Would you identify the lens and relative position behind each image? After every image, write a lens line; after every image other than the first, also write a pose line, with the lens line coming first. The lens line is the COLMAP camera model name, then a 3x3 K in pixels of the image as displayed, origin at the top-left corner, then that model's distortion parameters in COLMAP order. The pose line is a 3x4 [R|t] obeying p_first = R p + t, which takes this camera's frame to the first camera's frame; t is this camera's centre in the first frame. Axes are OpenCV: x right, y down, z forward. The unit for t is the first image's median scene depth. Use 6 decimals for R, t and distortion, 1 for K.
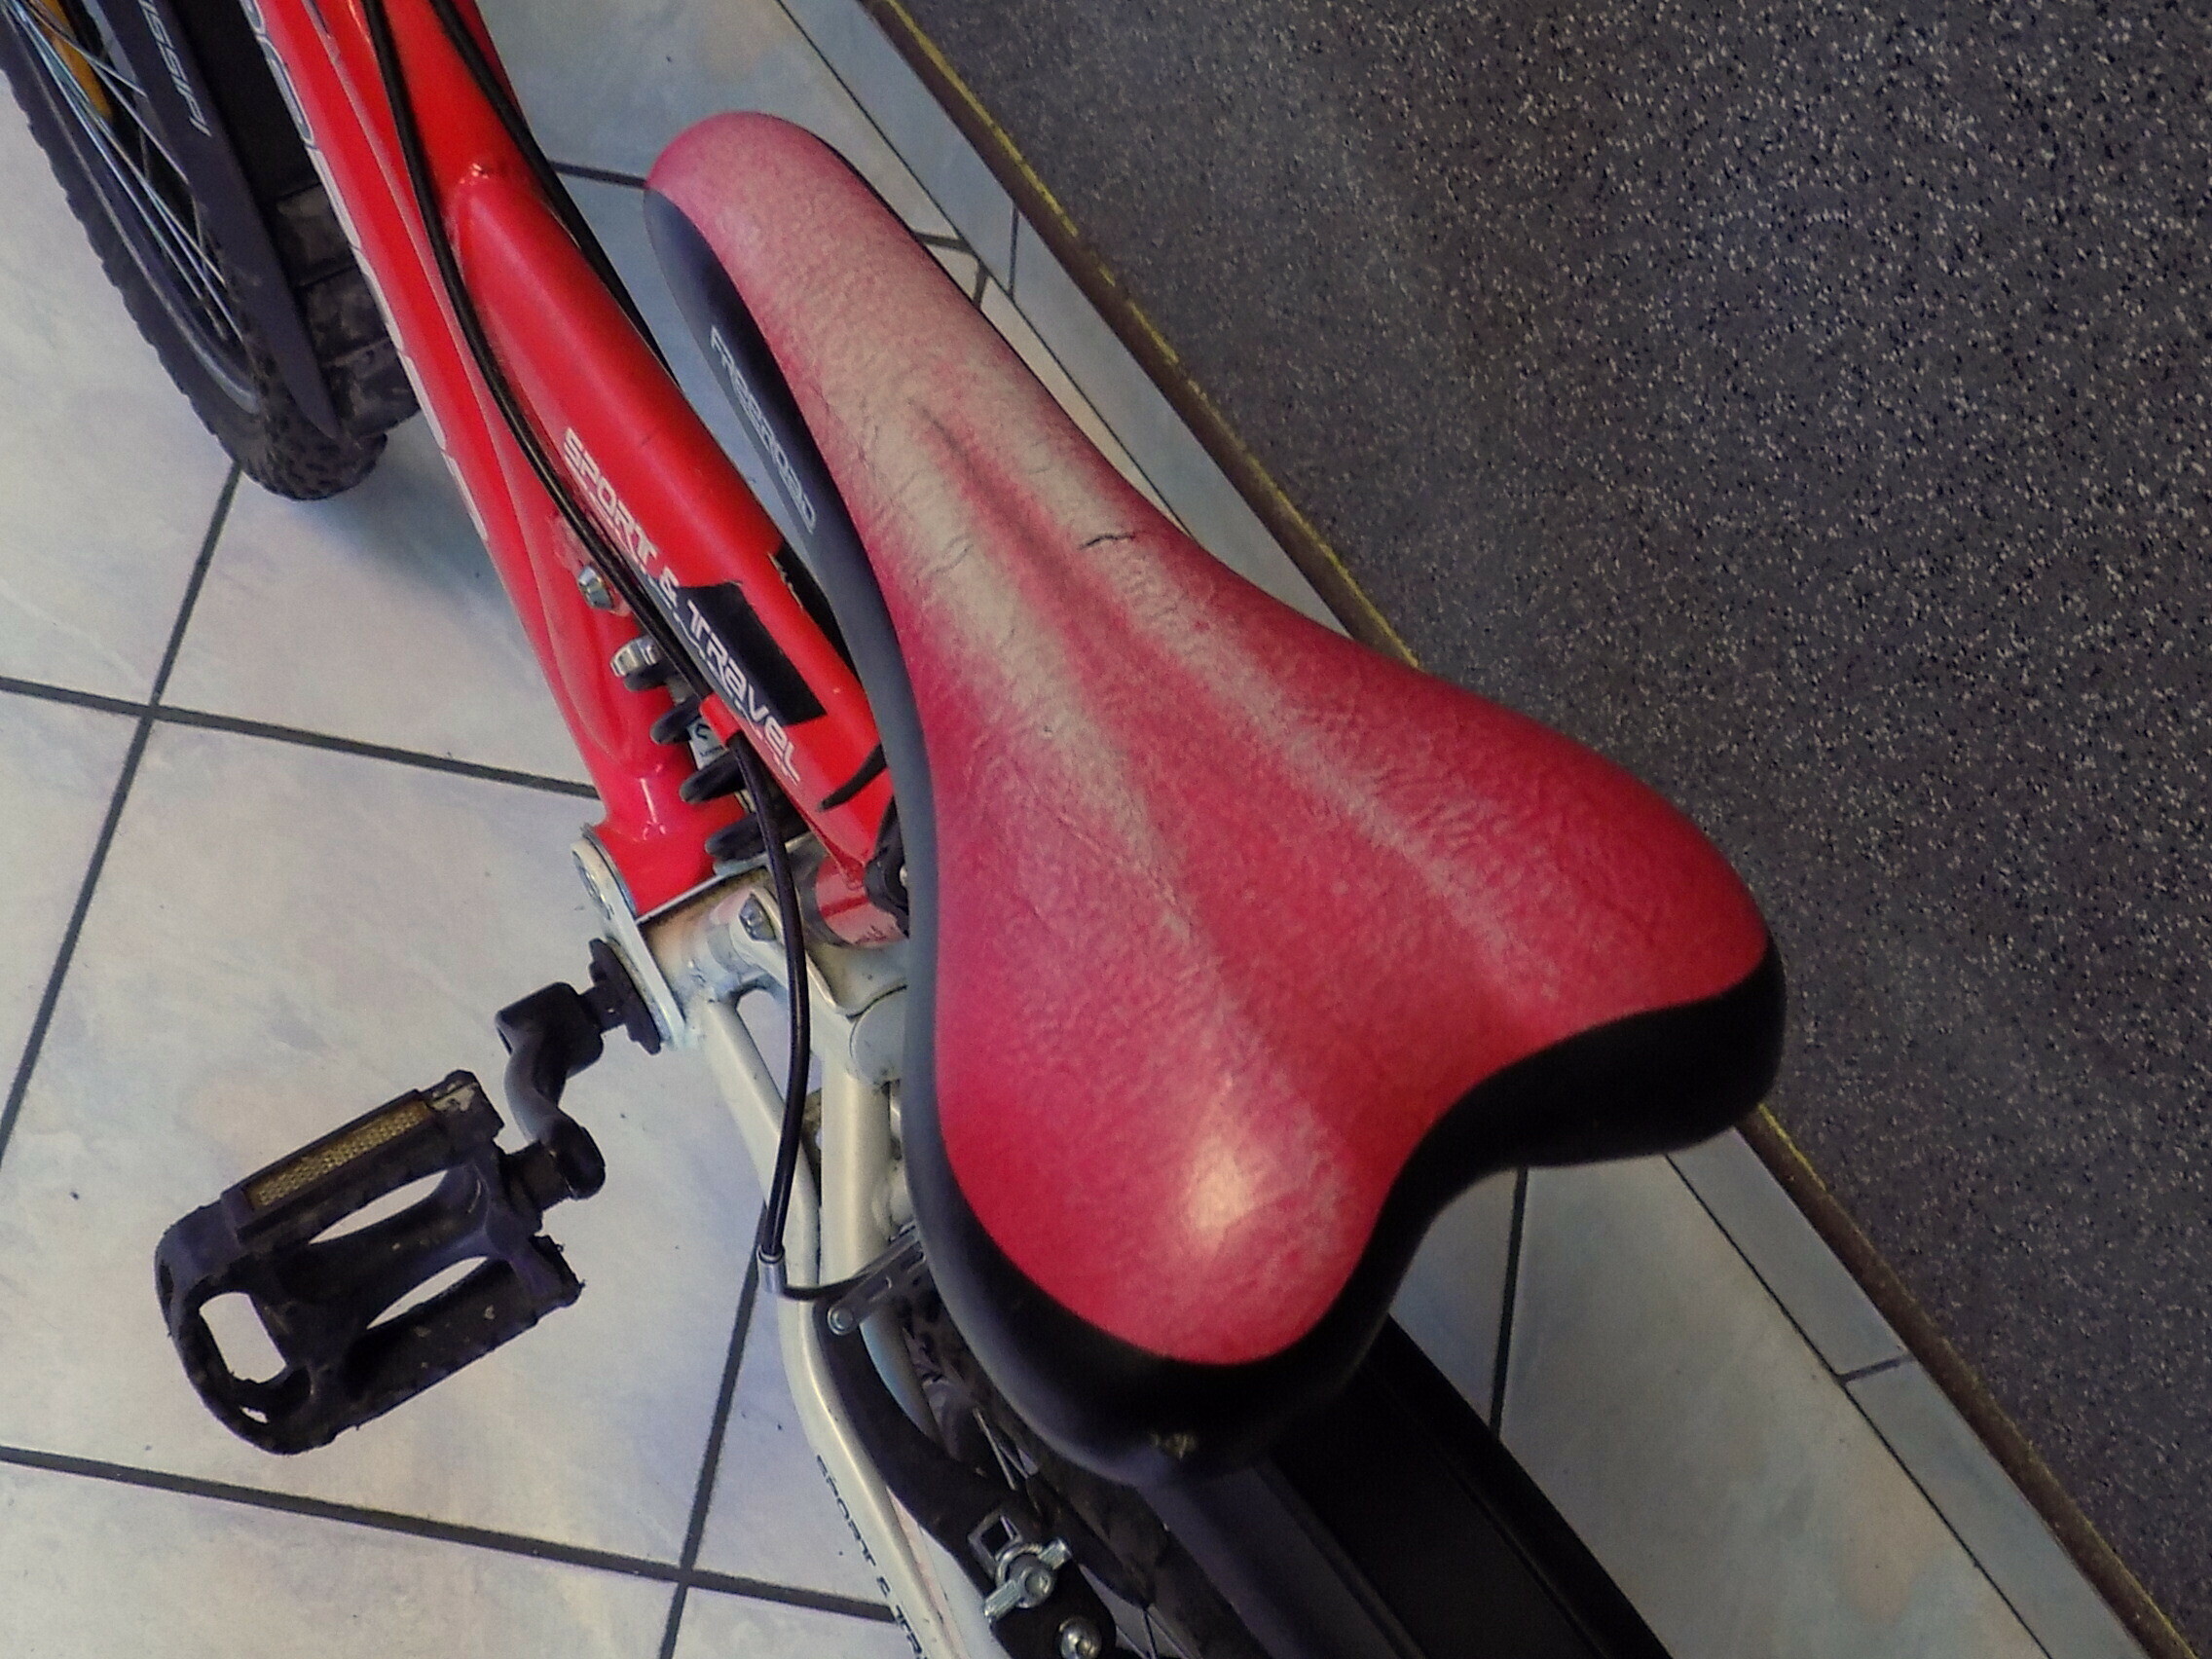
lens RADIAL K [[2505.2, 0, 1128.6], [0, 2505.2, 728.8], [0, 0, 1]] dist [0.009954, -0.001667]
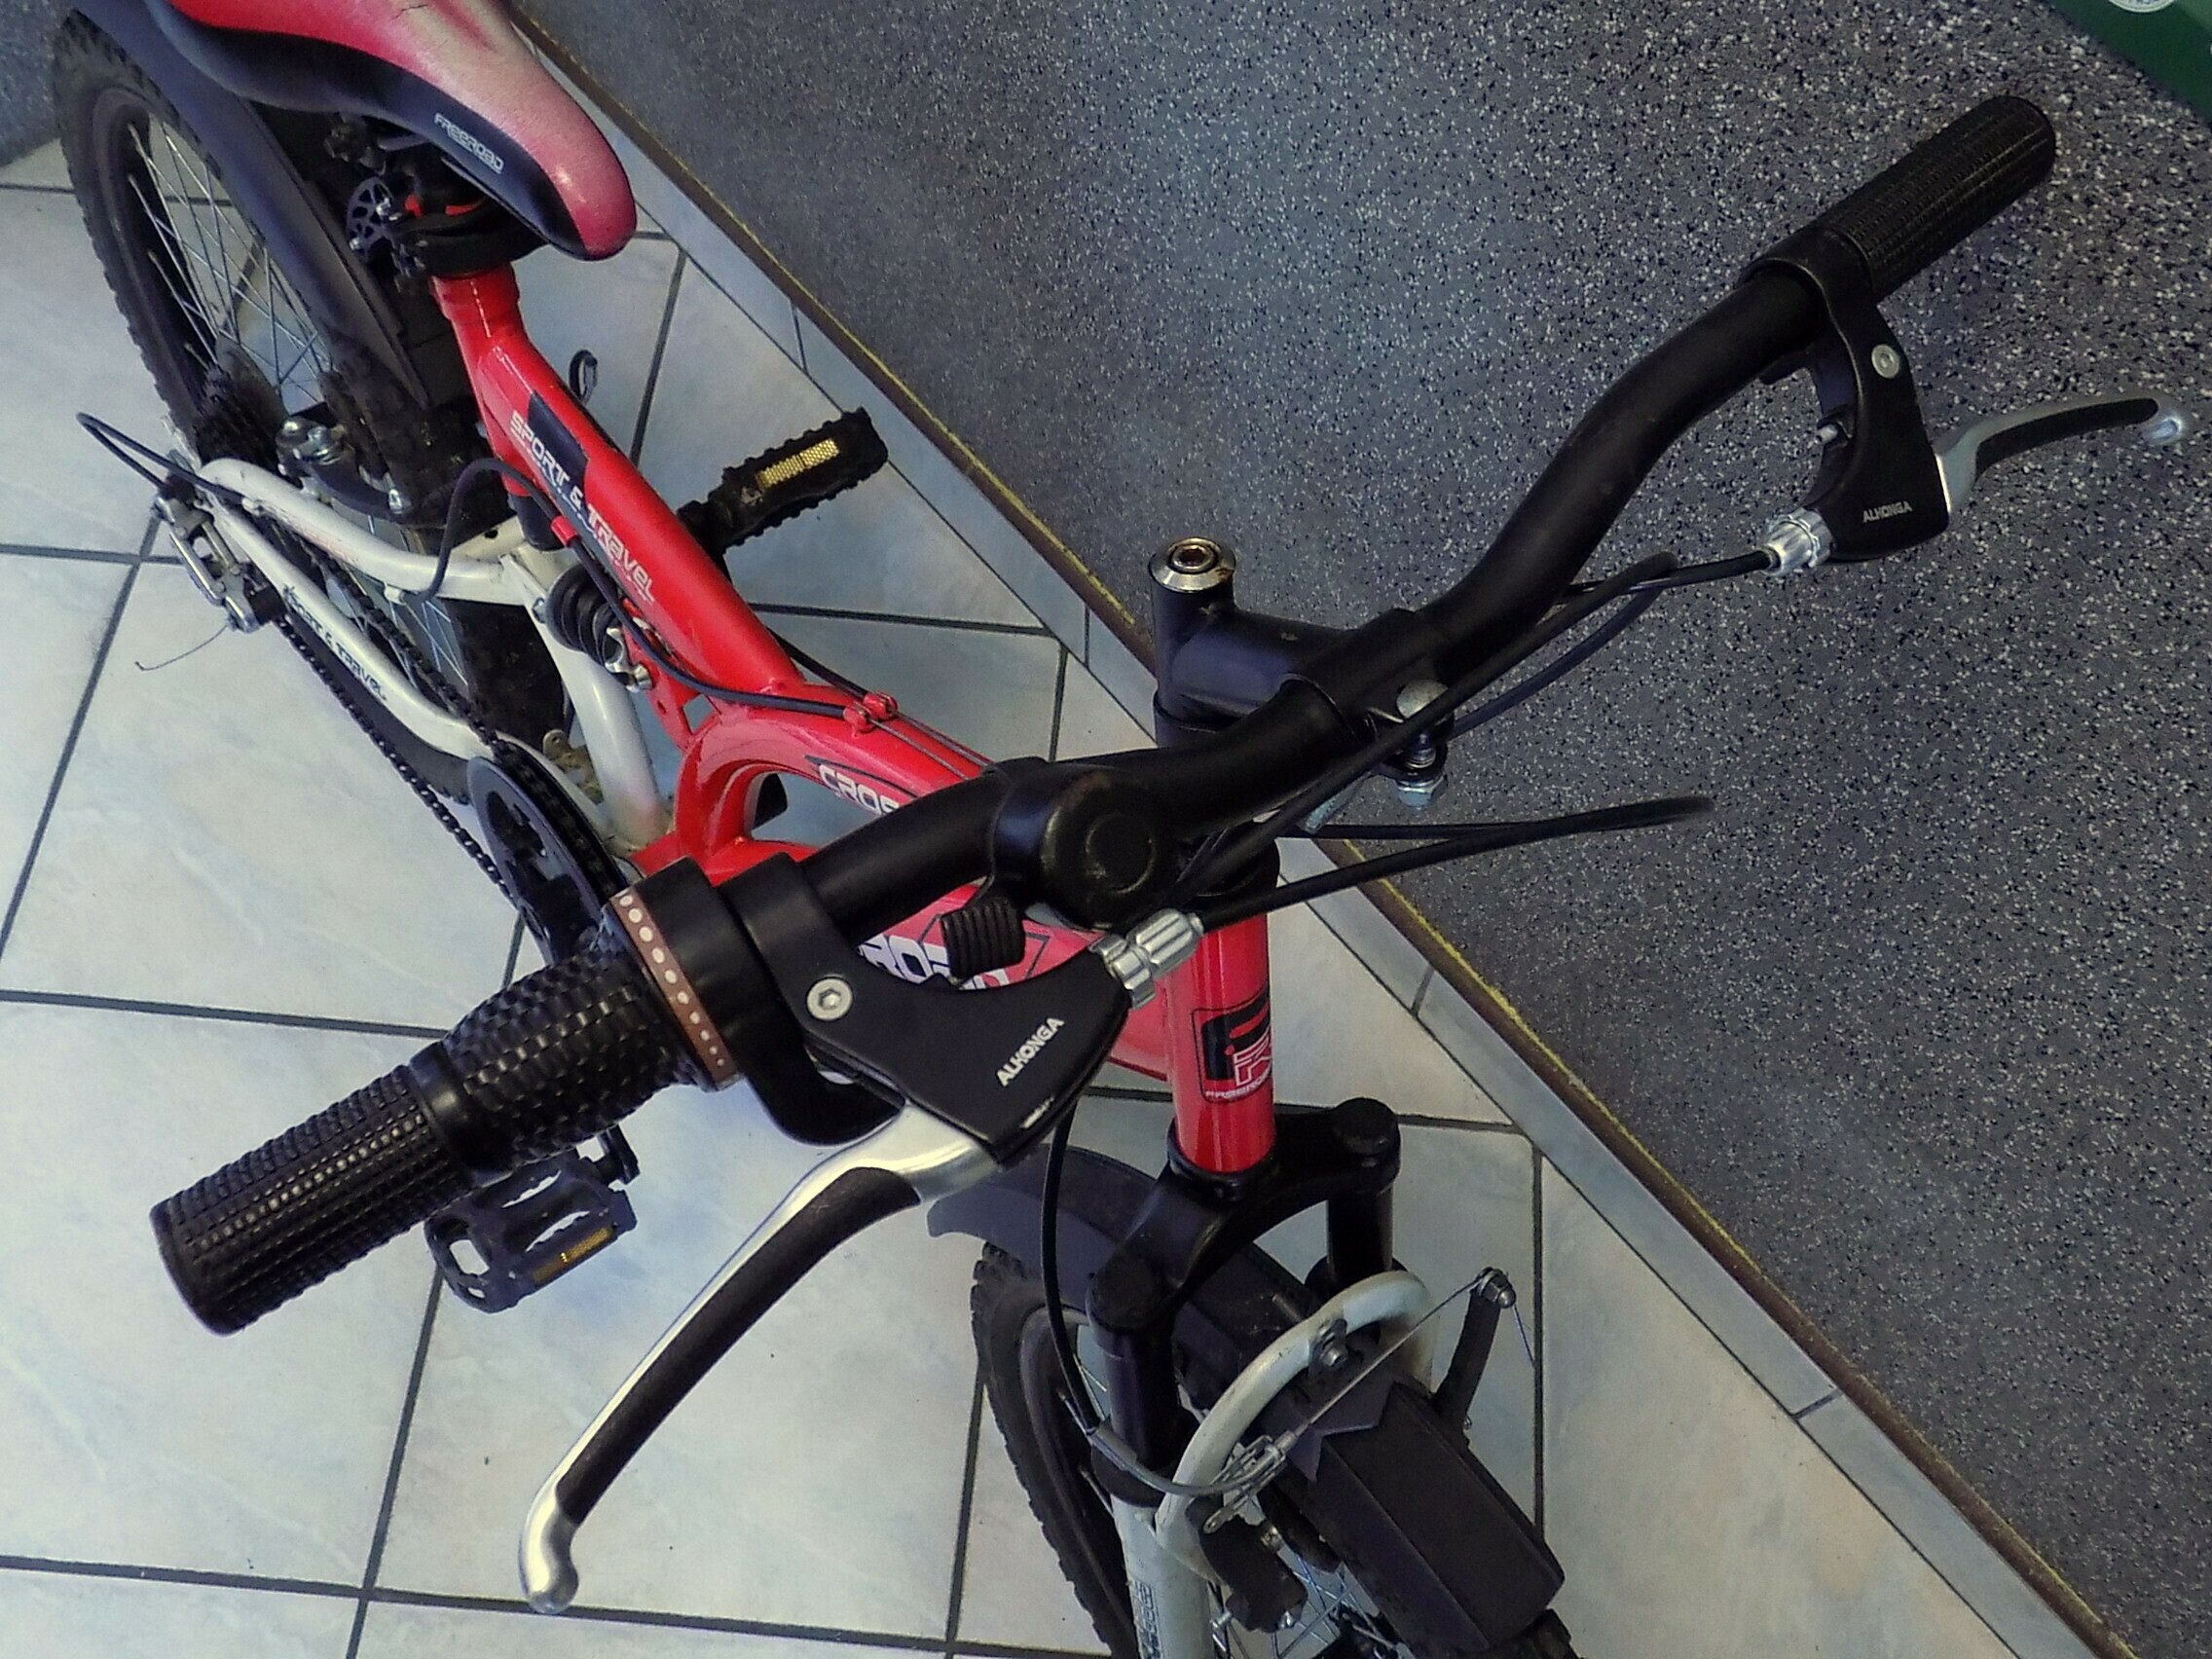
lens RADIAL K [[2141.4, 0, 1117.9], [0, 2141.4, 760.9], [0, 0, 1]] dist [0.010451, -0.000319]
pose [[0.994659, -0.101700, -0.017599, -0.022368], [0.099706, 0.990869, -0.090762, -0.022717], [0.026668, 0.088523, 0.995717, -0.217985]]
